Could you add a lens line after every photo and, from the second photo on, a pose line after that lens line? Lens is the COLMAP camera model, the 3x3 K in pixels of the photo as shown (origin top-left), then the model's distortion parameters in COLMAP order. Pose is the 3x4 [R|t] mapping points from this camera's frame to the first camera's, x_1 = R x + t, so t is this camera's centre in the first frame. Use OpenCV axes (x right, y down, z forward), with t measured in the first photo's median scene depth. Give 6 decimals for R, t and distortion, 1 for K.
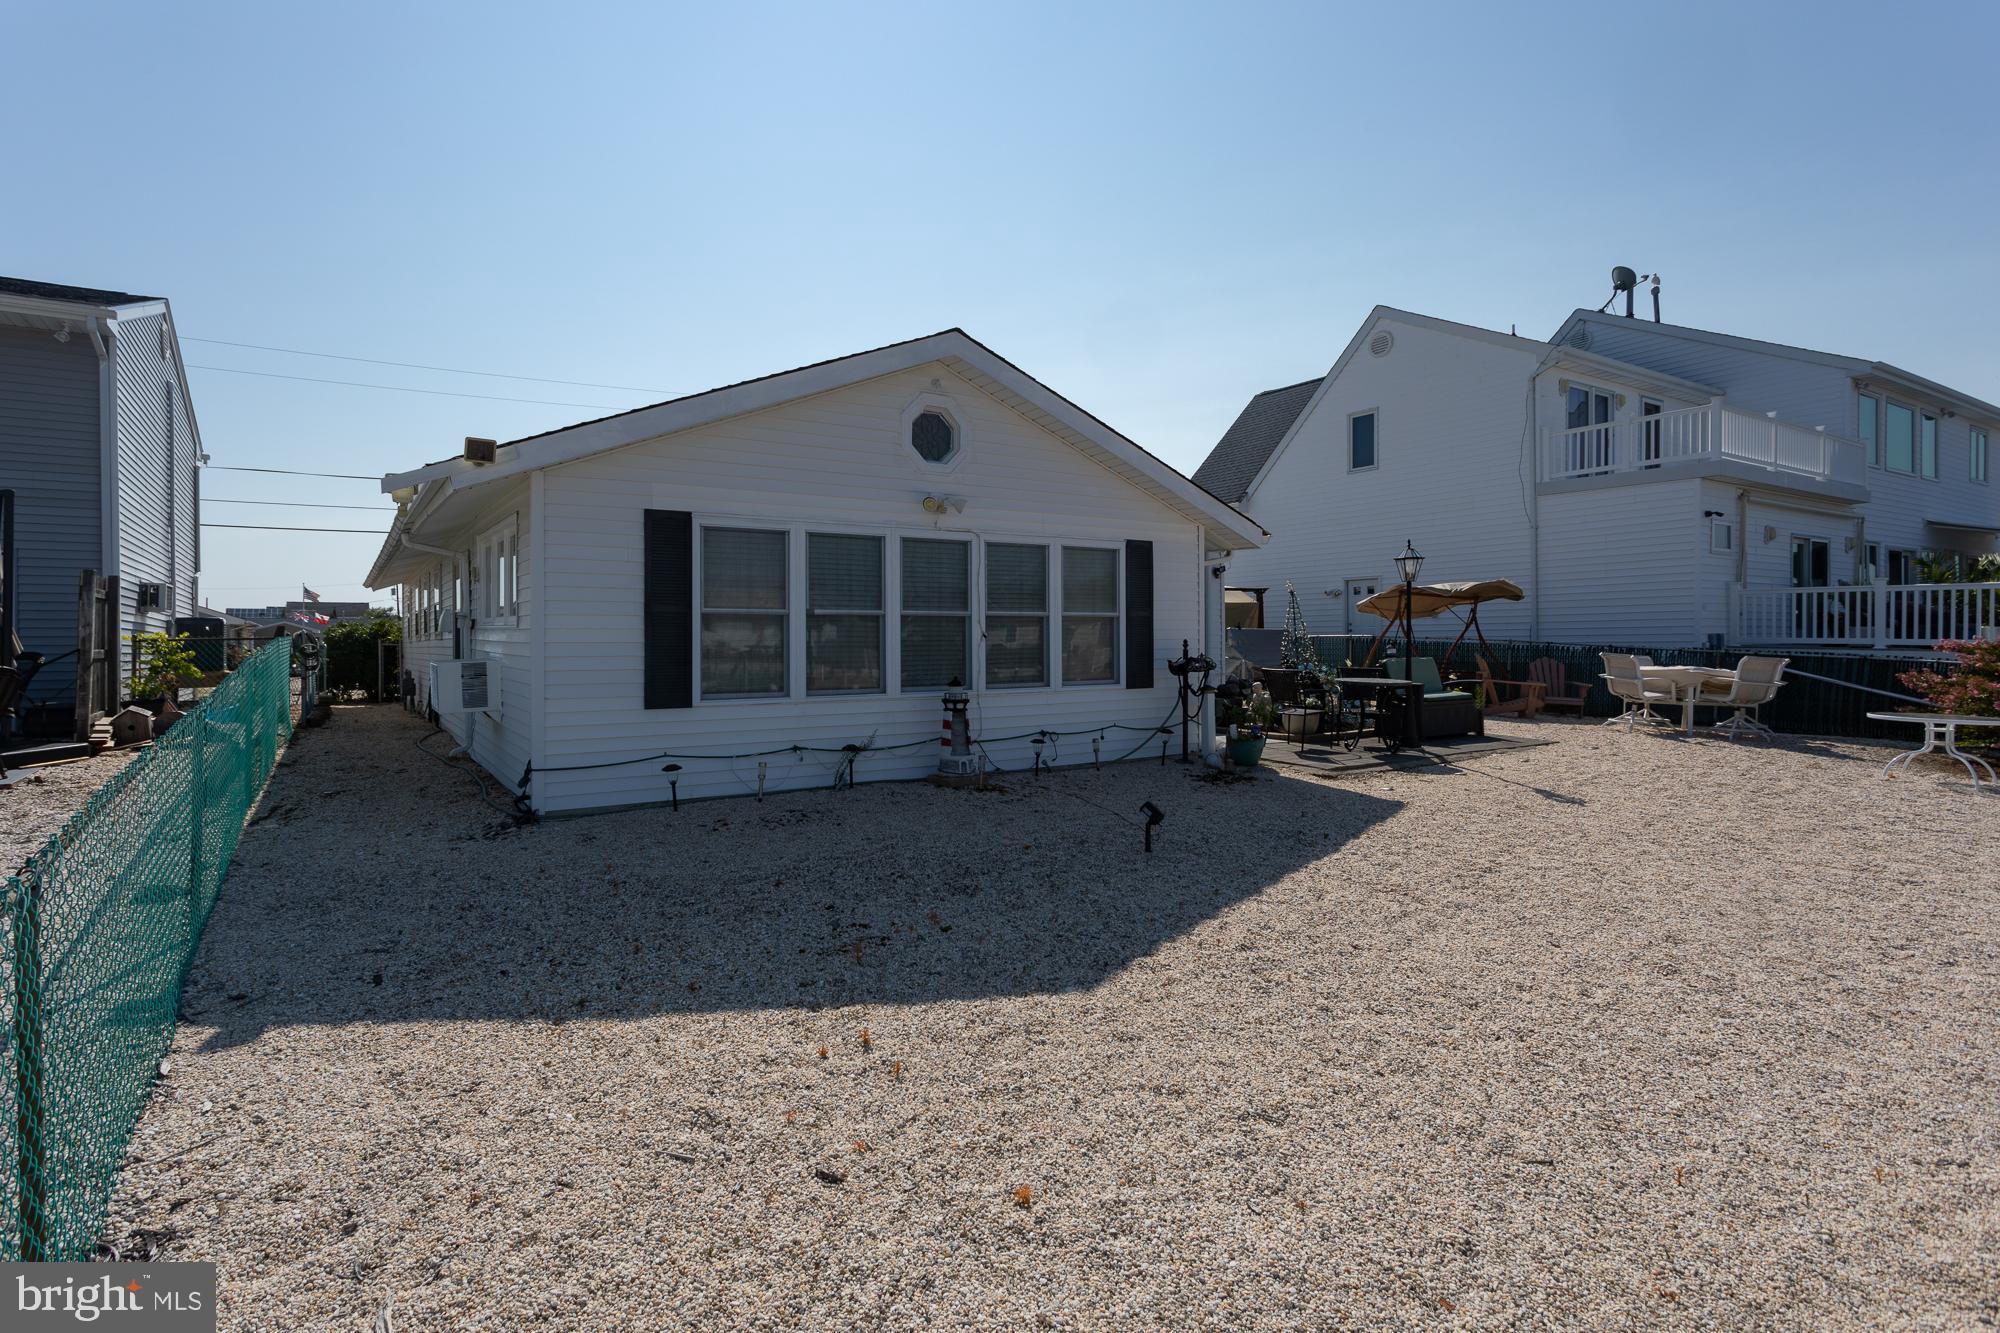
lens RADIAL K [[983.6, 0, 903.1], [0, 983.6, 650.5], [0, 0, 1]] dist [-0.001123, 0.007647]
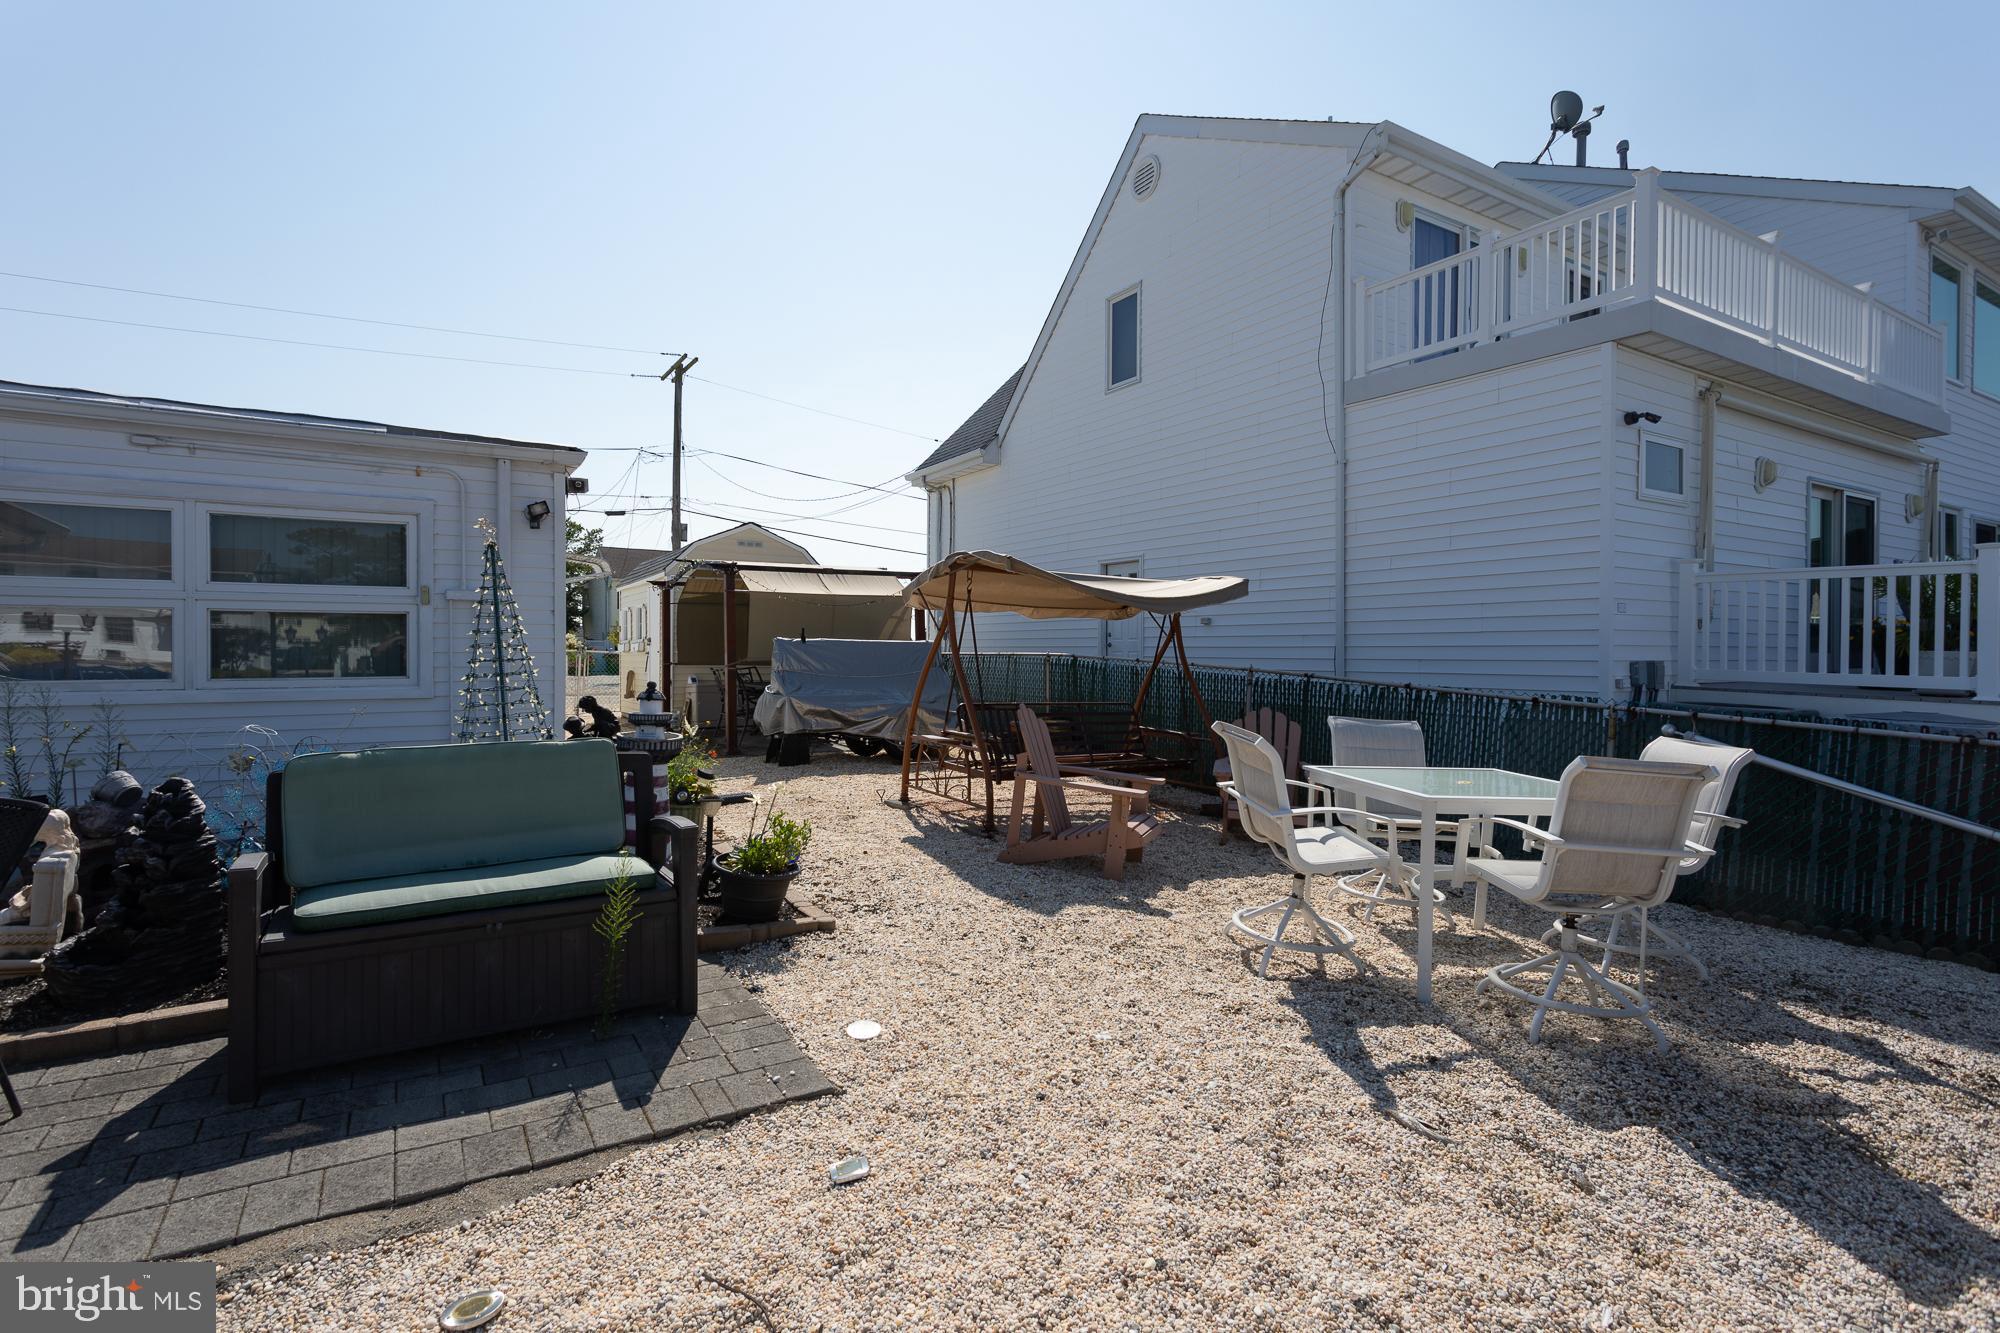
lens RADIAL K [[946.8, 0, 960.6], [0, 946.8, 656.0], [0, 0, 1]] dist [0.001109, 0.000905]
pose [[0.999800, 0.012762, -0.015381, 0.897492], [-0.012767, 0.999918, -0.000203, -0.027968], [0.015377, 0.000399, 0.999882, 0.956284]]
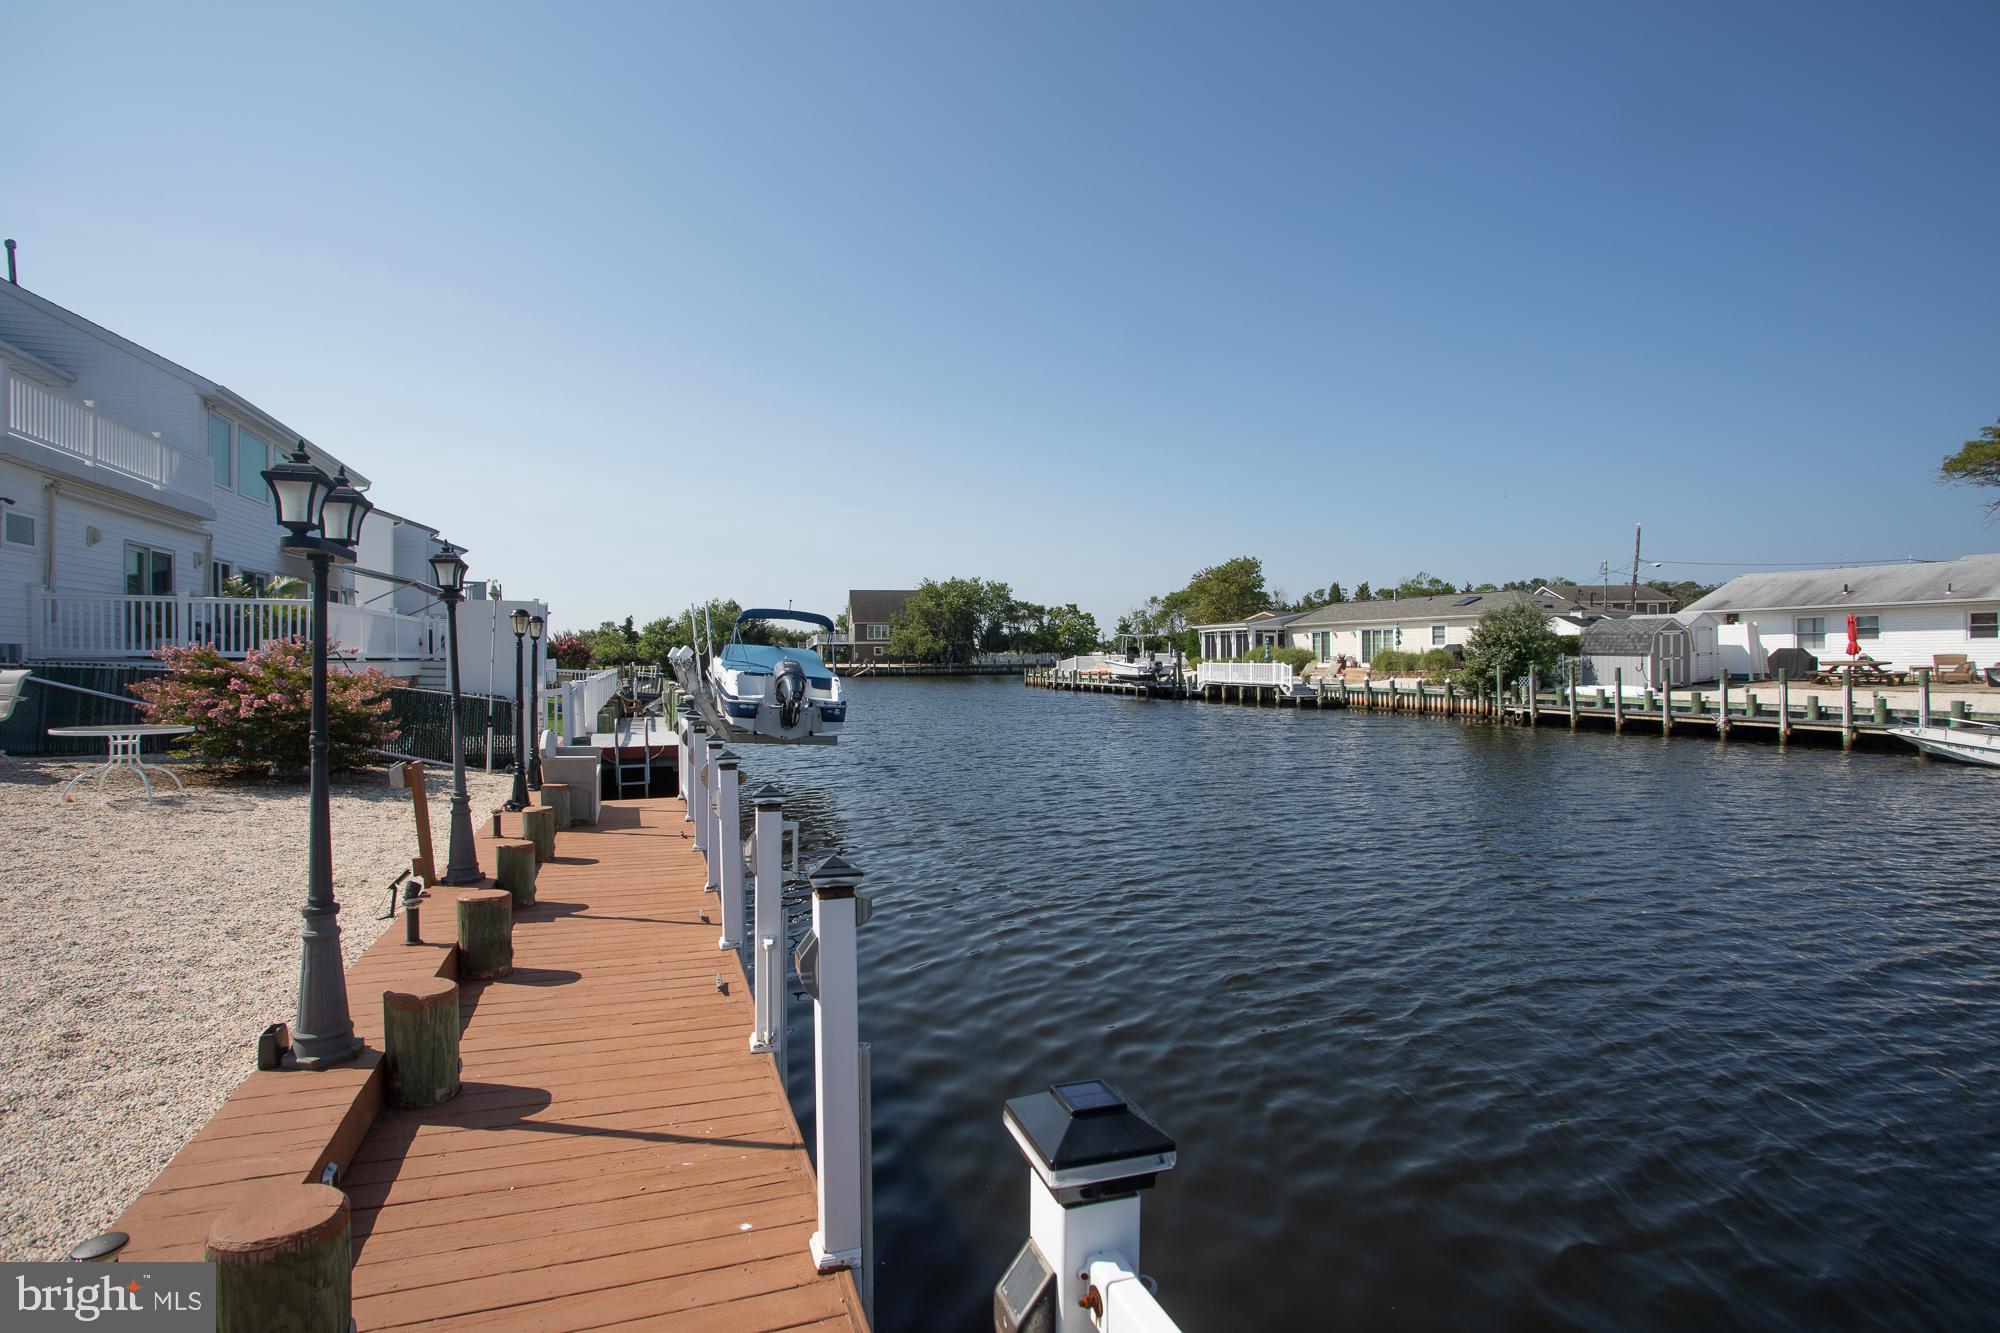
lens RADIAL K [[980.7, 0, 985.6], [0, 980.7, 659.9], [0, 0, 1]] dist [-0.064220, 0.030013]
pose [[0.202034, 0.002774, 0.979375, 0.374189], [0.010484, 0.999933, -0.004995, 0.017564], [-0.979322, 0.011277, 0.201991, 0.041591]]
